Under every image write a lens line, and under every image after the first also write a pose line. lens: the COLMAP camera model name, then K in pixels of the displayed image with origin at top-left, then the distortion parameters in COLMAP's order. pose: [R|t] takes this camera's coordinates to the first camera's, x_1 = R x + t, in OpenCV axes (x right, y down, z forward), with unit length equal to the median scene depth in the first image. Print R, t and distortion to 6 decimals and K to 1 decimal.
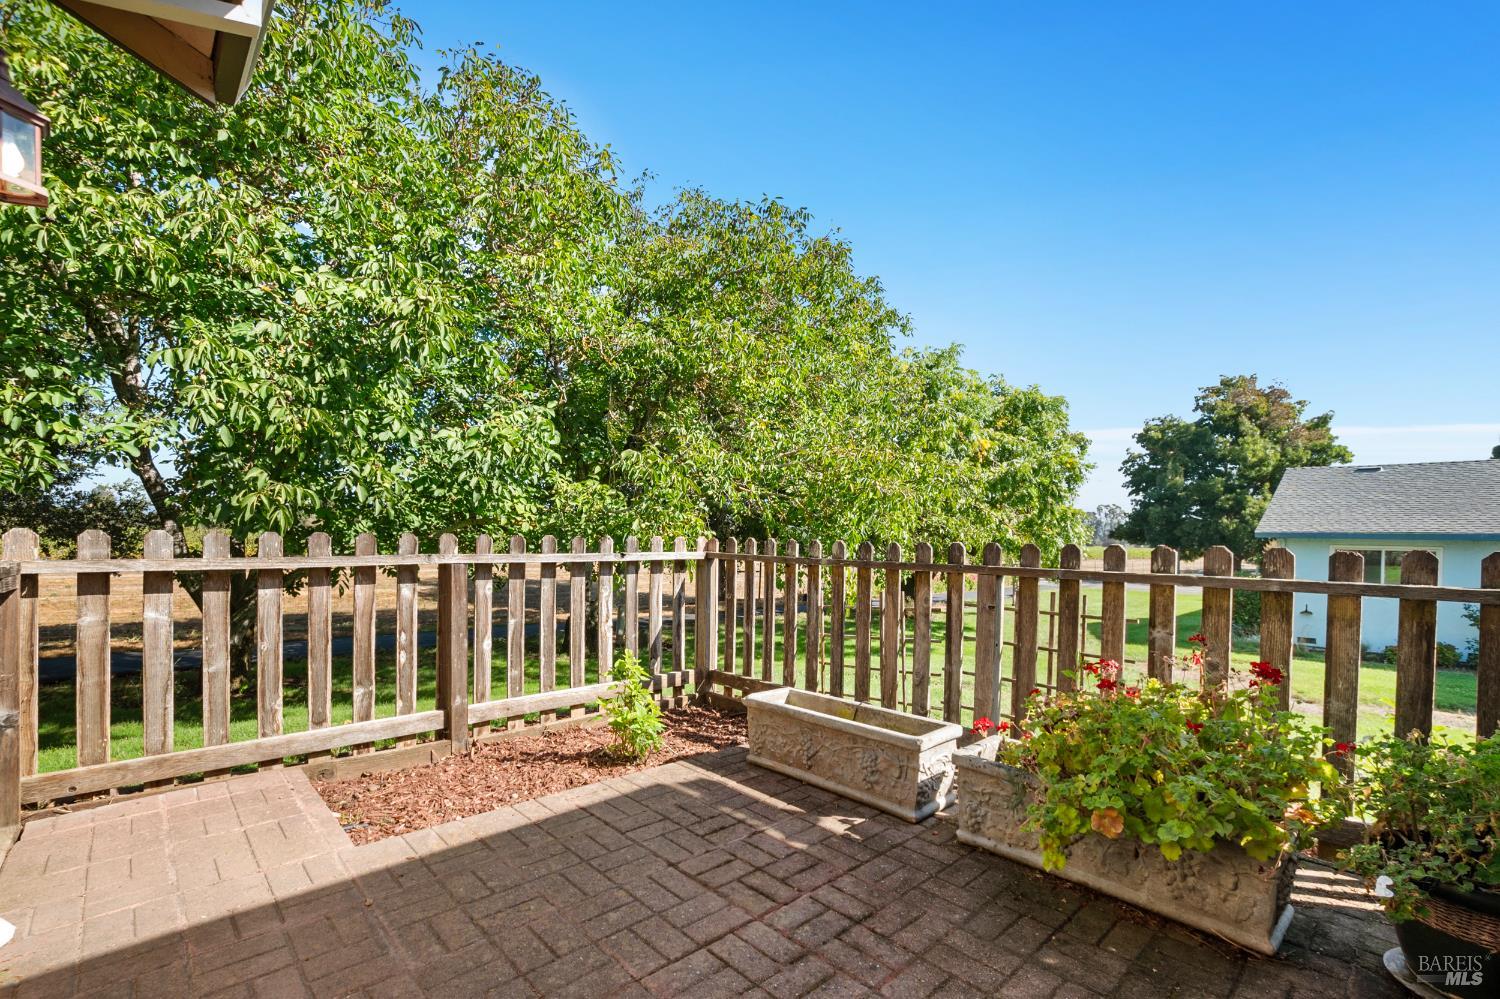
lens RADIAL K [[673.5, 0, 753.2], [0, 673.5, 535.9], [0, 0, 1]] dist [-0.012957, 0.000564]
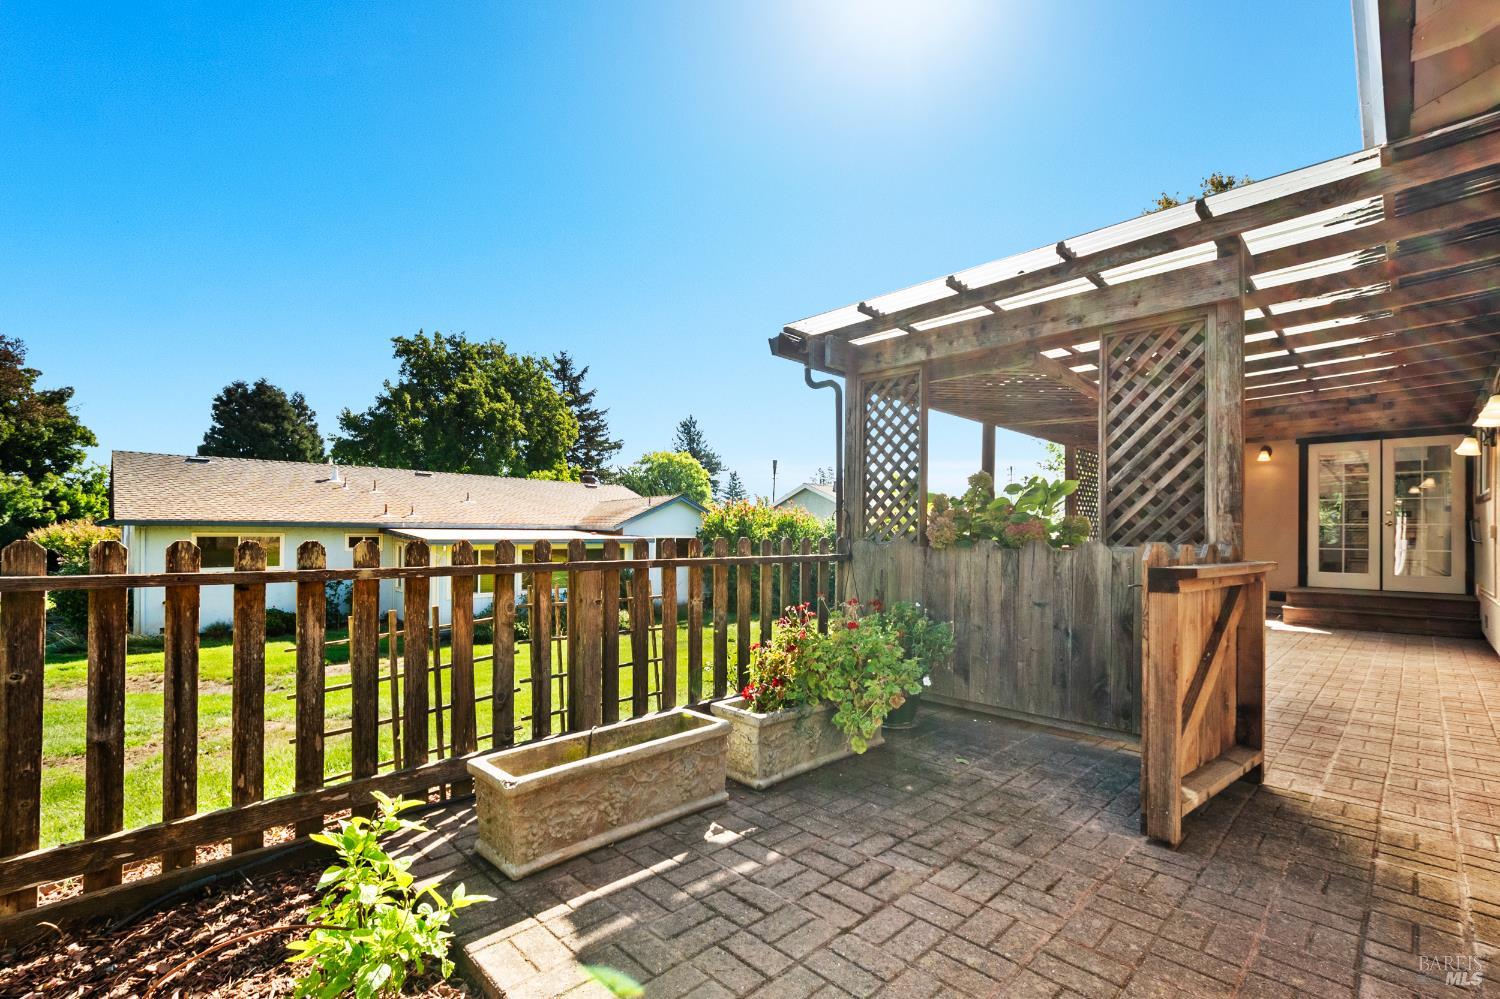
lens RADIAL K [[673.5, 0, 753.2], [0, 673.5, 535.9], [0, 0, 1]] dist [-0.012957, 0.000564]
pose [[-0.002673, -0.020882, 0.999778, -0.128024], [0.002246, 0.999779, 0.020888, -0.001389], [-0.999994, 0.002301, -0.002626, 0.153131]]
